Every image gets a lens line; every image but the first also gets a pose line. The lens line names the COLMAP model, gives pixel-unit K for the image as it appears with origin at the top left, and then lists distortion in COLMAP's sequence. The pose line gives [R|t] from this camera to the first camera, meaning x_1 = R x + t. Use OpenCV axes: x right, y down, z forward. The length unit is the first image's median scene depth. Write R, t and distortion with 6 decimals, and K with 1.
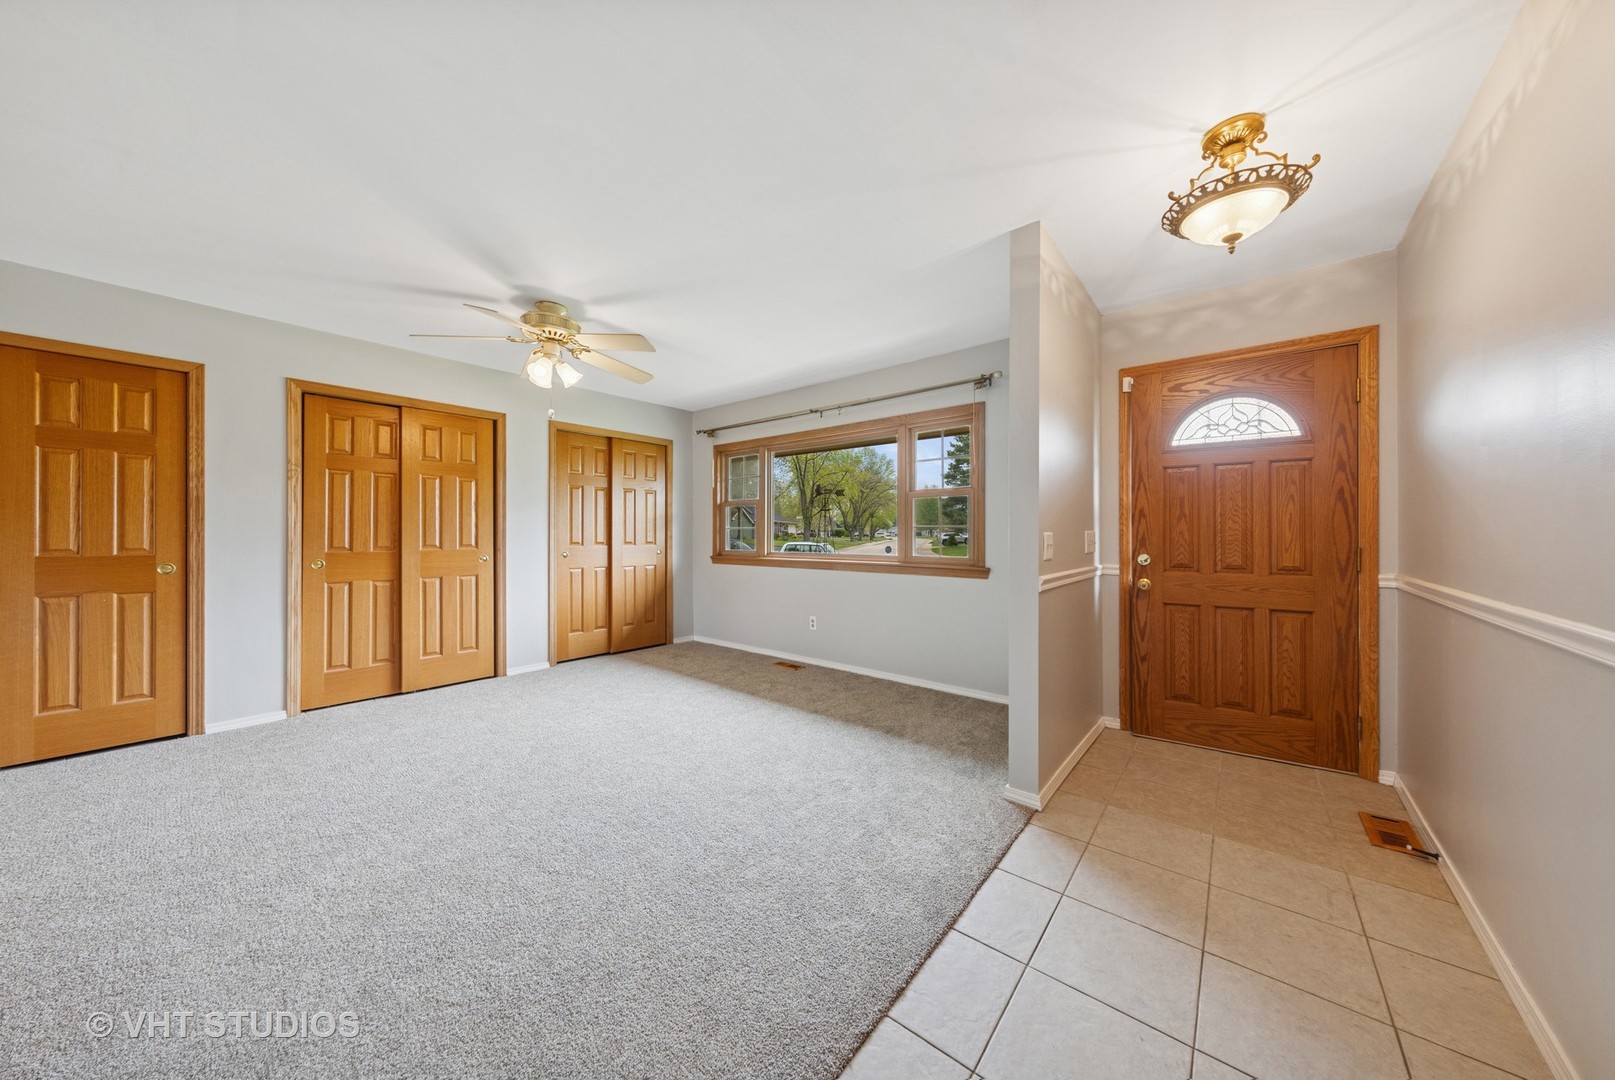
lens RADIAL K [[542.8, 0, 806.7], [0, 542.8, 536.1], [0, 0, 1]] dist [-0.000092, -0.000019]
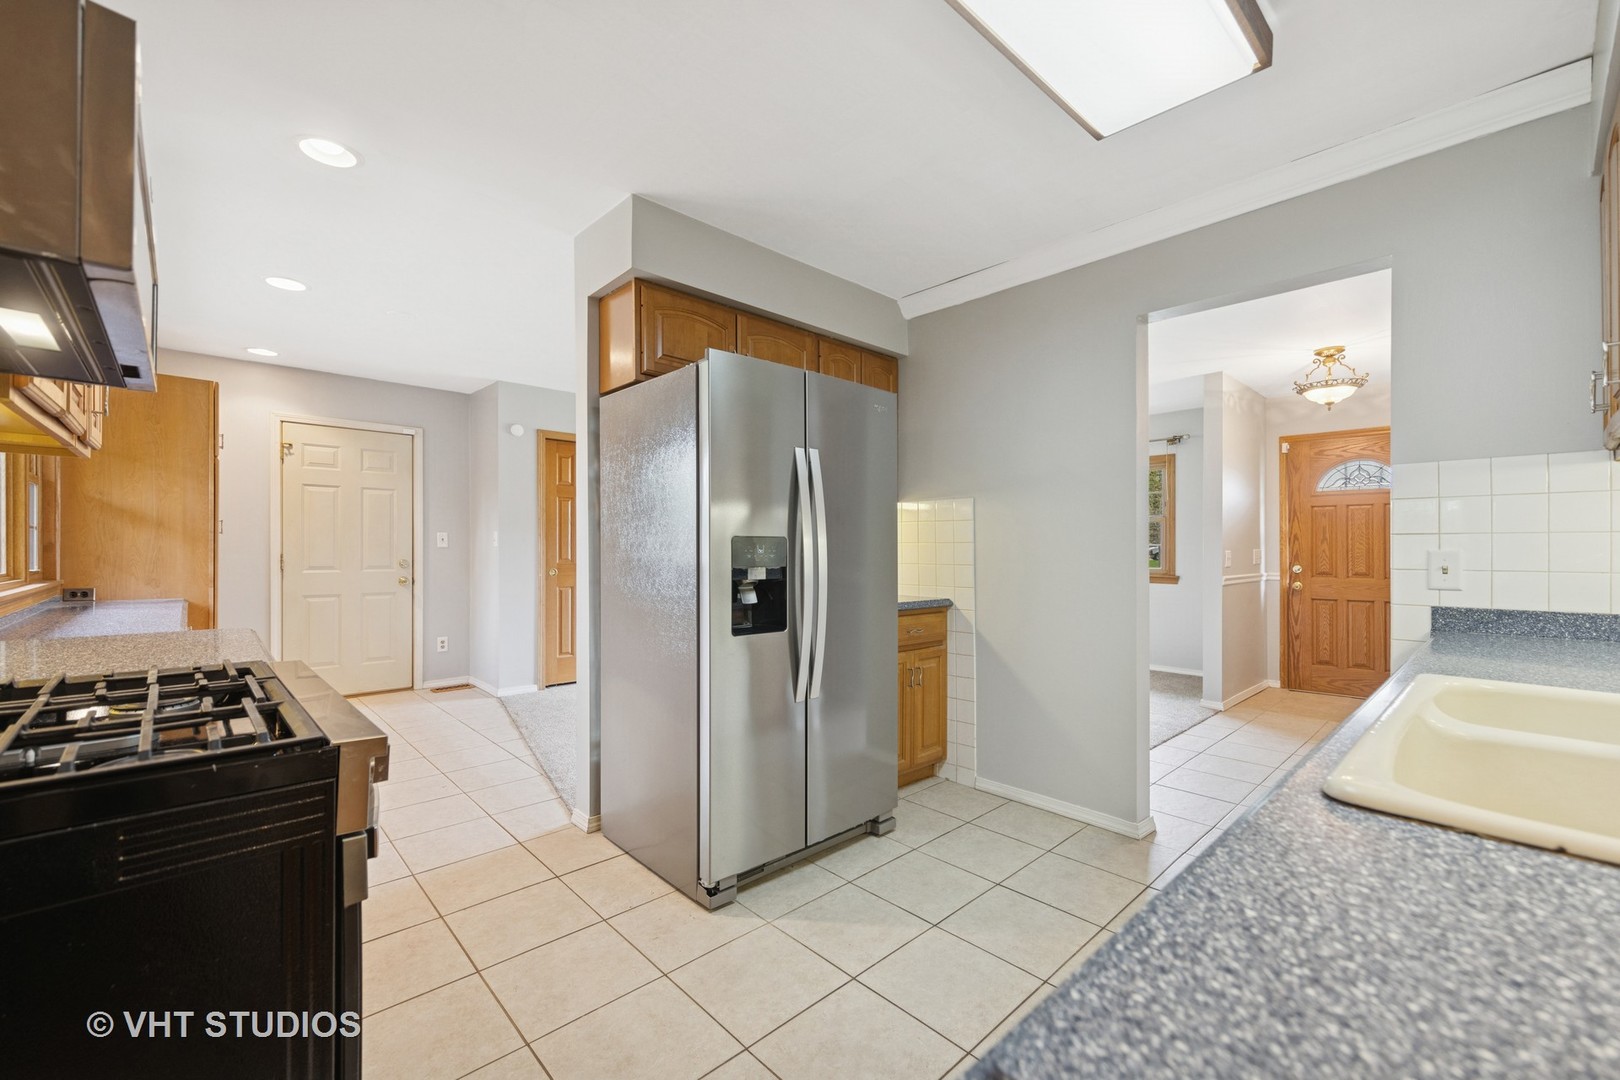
lens RADIAL K [[661.4, 0, 807.0], [0, 661.4, 551.1], [0, 0, 1]] dist [0.000185, 0.000158]
pose [[0.990800, -0.001670, -0.135323, -0.443892], [0.002048, 0.999994, 0.002656, -0.012728], [0.135318, -0.002909, 0.990798, -0.941026]]
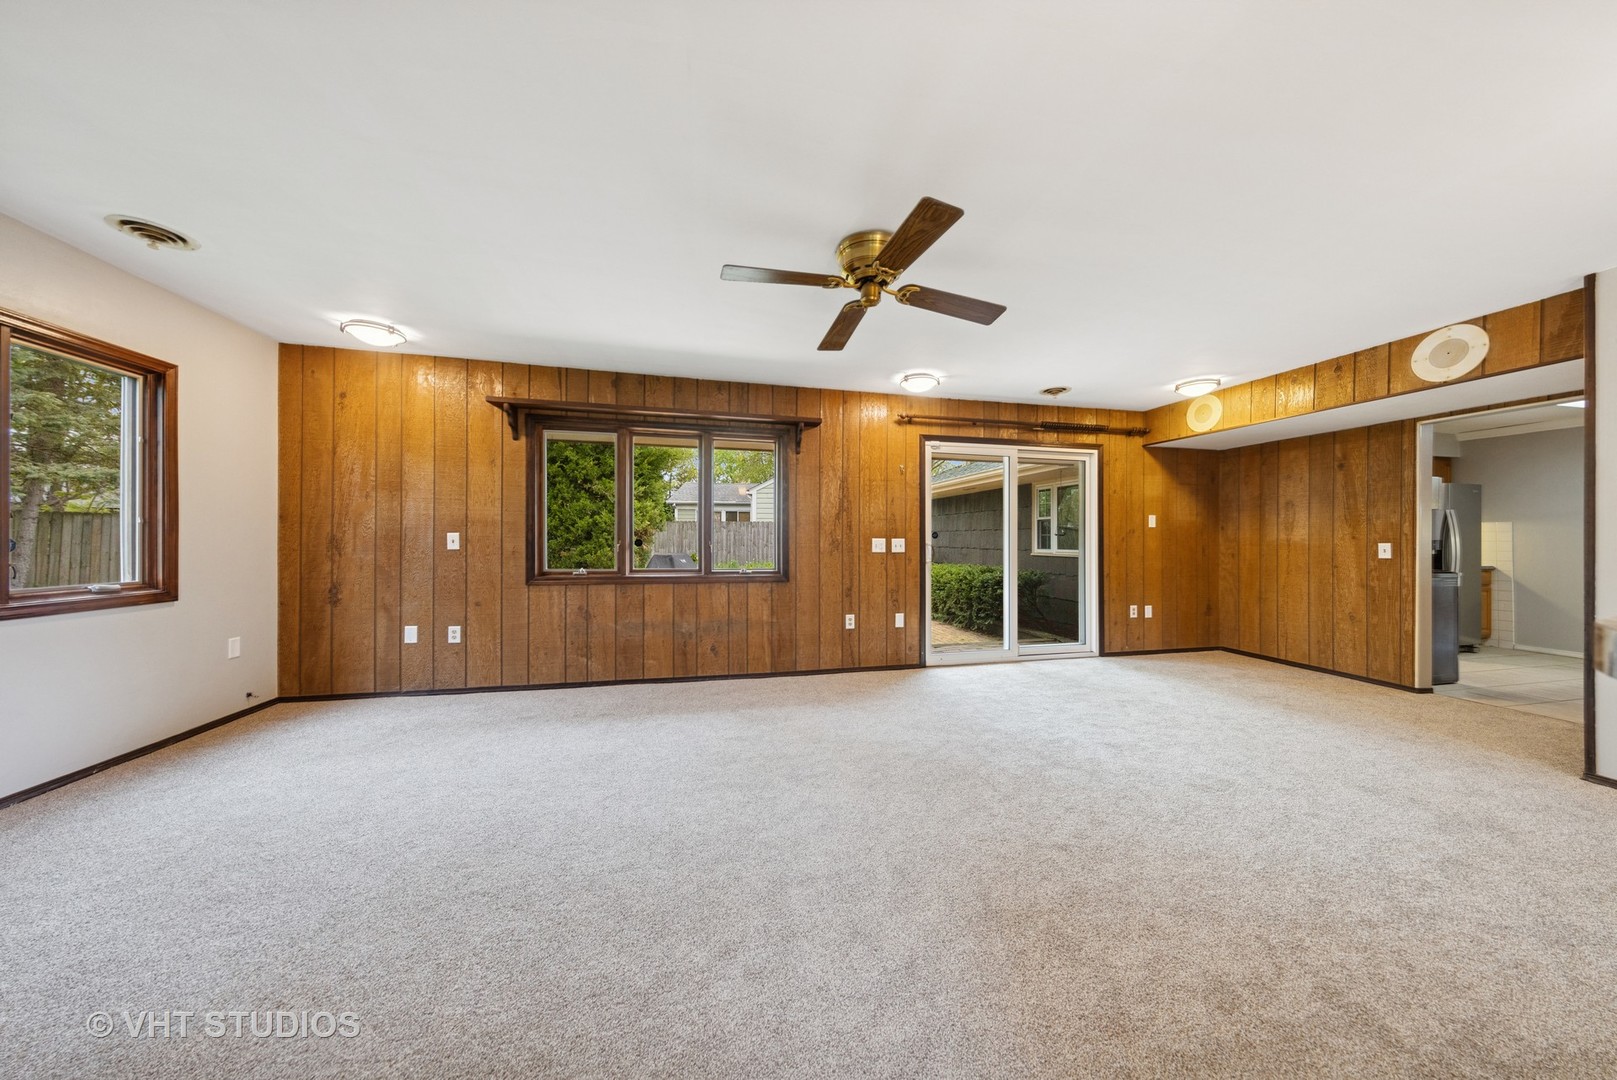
lens RADIAL K [[514.6, 0, 810.6], [0, 514.6, 537.9], [0, 0, 1]] dist [0.000916, -0.000014]
pose [[0.794713, 0.001964, -0.606982, -0.501473], [-0.005128, 0.999981, -0.003478, -0.012926], [0.606963, 0.005876, 0.794708, -1.086850]]
